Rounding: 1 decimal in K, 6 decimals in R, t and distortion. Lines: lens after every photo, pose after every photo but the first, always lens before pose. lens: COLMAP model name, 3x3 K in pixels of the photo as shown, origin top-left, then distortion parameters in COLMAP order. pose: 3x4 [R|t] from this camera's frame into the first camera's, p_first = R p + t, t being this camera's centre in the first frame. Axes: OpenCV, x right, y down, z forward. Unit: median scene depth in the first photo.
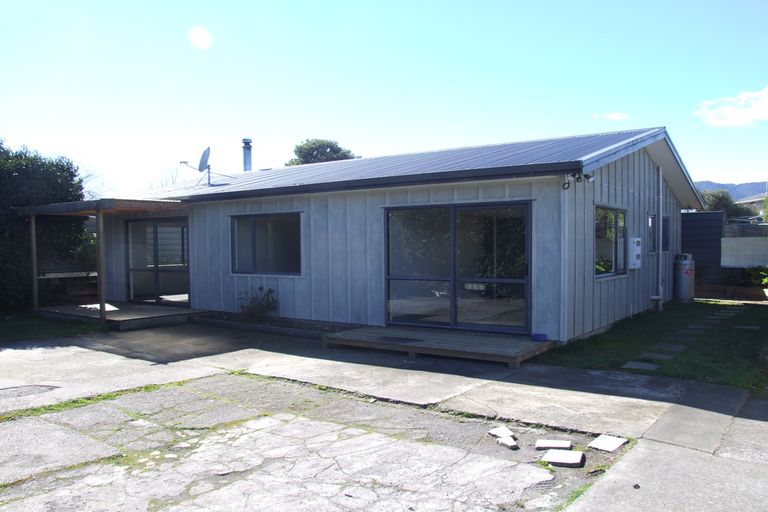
lens RADIAL K [[622.9, 0, 385.2], [0, 622.9, 258.7], [0, 0, 1]] dist [-0.116272, 0.065149]
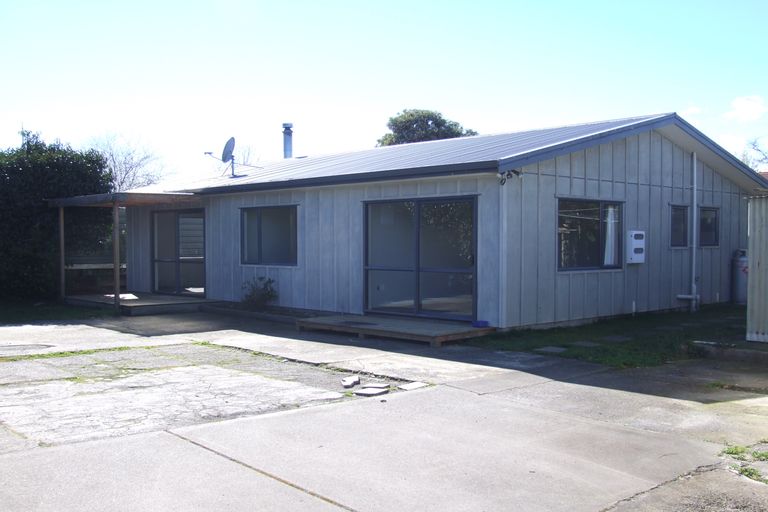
lens RADIAL K [[808.3, 0, 384.6], [0, 808.3, 254.4], [0, 0, 1]] dist [-0.084205, 0.000000]
pose [[0.983207, 0.009093, -0.182266, 0.264344], [-0.009800, 0.999948, -0.002979, 0.010521], [0.182230, 0.004715, 0.983245, -0.310073]]
